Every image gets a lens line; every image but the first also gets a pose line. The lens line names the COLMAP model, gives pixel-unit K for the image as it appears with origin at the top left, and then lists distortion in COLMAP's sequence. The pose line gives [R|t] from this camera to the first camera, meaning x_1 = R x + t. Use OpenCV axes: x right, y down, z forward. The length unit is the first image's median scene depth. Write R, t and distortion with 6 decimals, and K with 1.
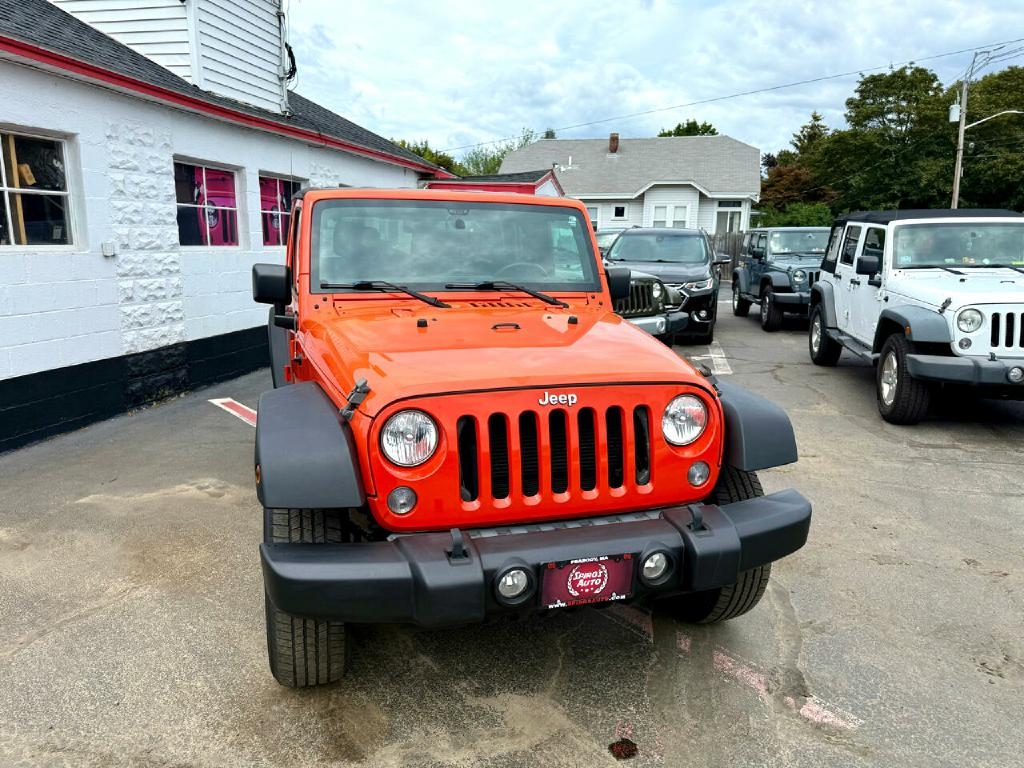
lens RADIAL K [[720.8, 0, 508.2], [0, 720.8, 391.9], [0, 0, 1]] dist [0.036501, -0.045571]
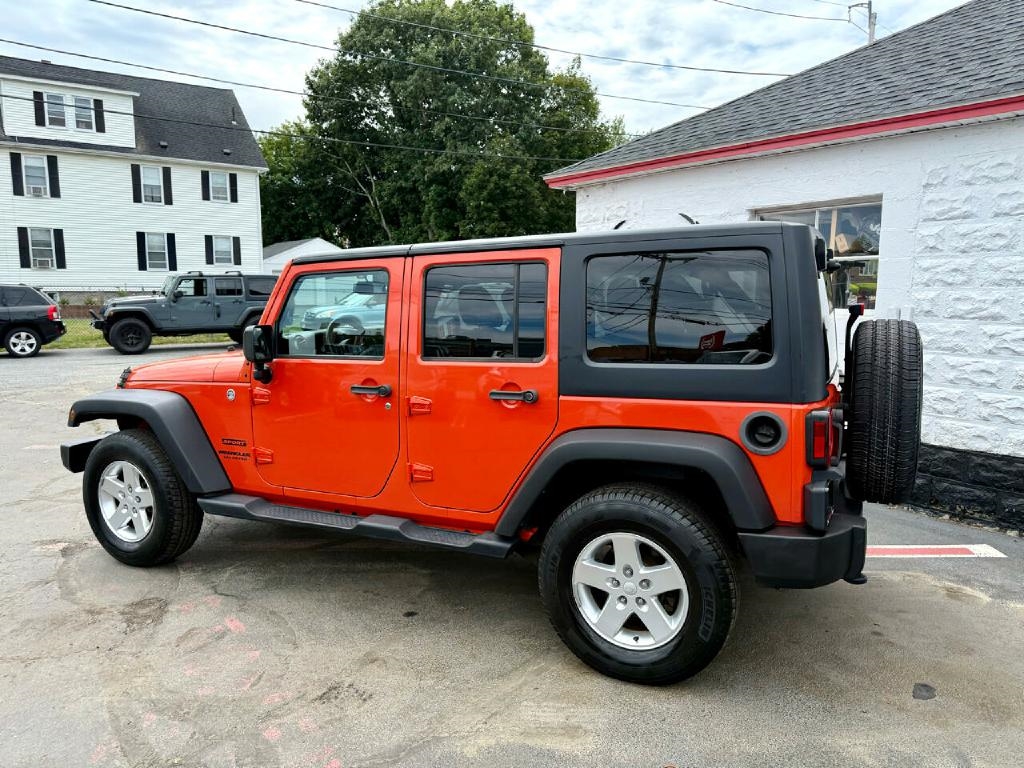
lens RADIAL K [[720.8, 0, 508.2], [0, 720.8, 391.9], [0, 0, 1]] dist [0.036501, -0.045571]
pose [[-0.678802, 0.086434, -0.729217, 0.386287], [-0.162486, 0.950753, 0.263944, -0.244531], [0.716119, 0.297653, -0.631329, 1.152298]]
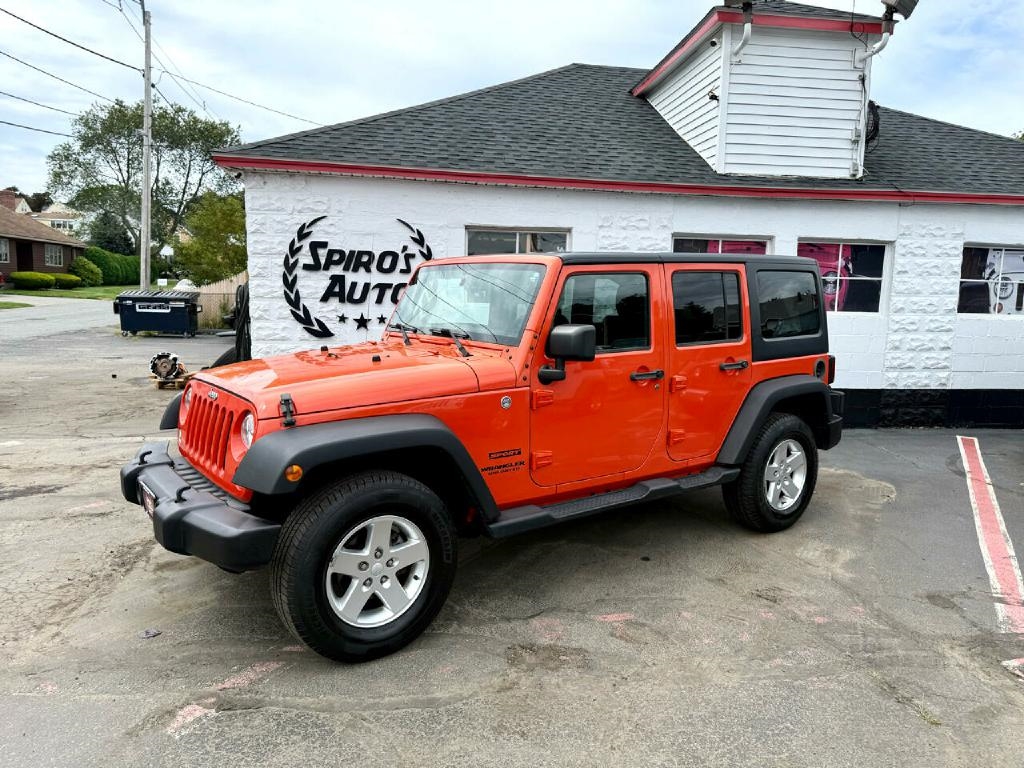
lens RADIAL K [[718.2, 0, 505.4], [0, 718.2, 386.1], [0, 0, 1]] dist [0.070884, -0.092755]
pose [[0.338052, 0.114795, -0.934100, 0.620449], [-0.212993, 0.976113, 0.042876, -0.074461], [0.916709, 0.184462, 0.354427, 0.381708]]
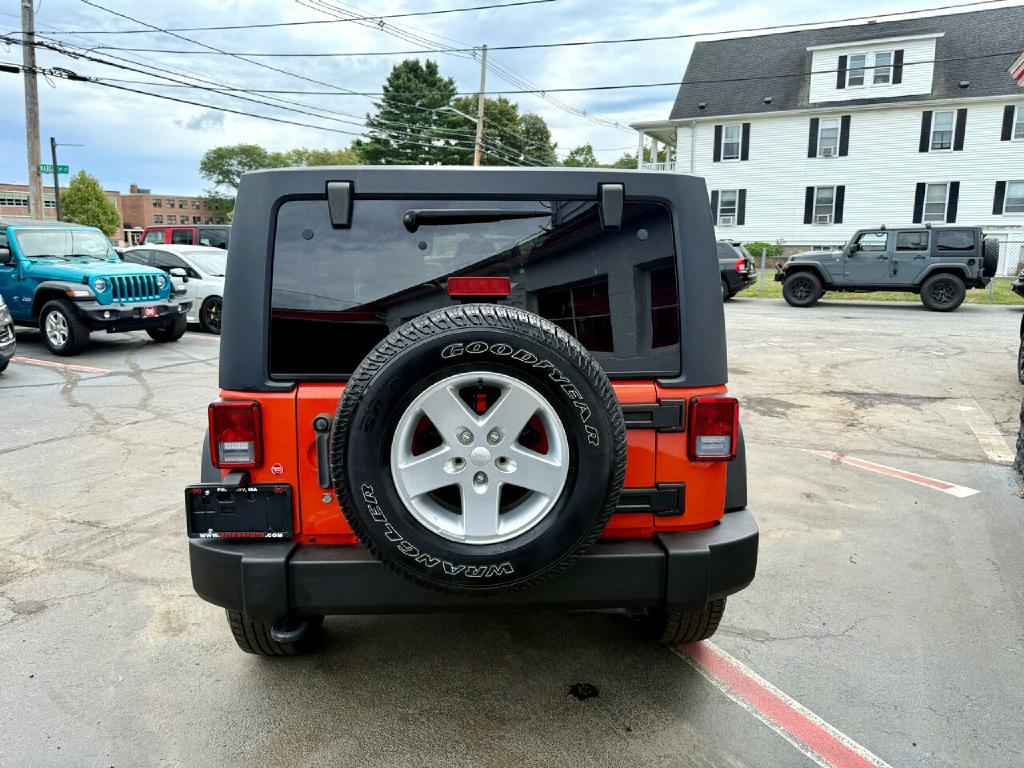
lens RADIAL K [[726.7, 0, 512.0], [0, 726.7, 384.0], [0, 0, 1]] dist [0.001568, -0.004043]
pose [[-0.972506, -0.057707, 0.225613, -0.220912], [0.034795, 0.921929, 0.385792, -0.286967], [-0.230262, 0.383036, -0.894574, 1.292240]]
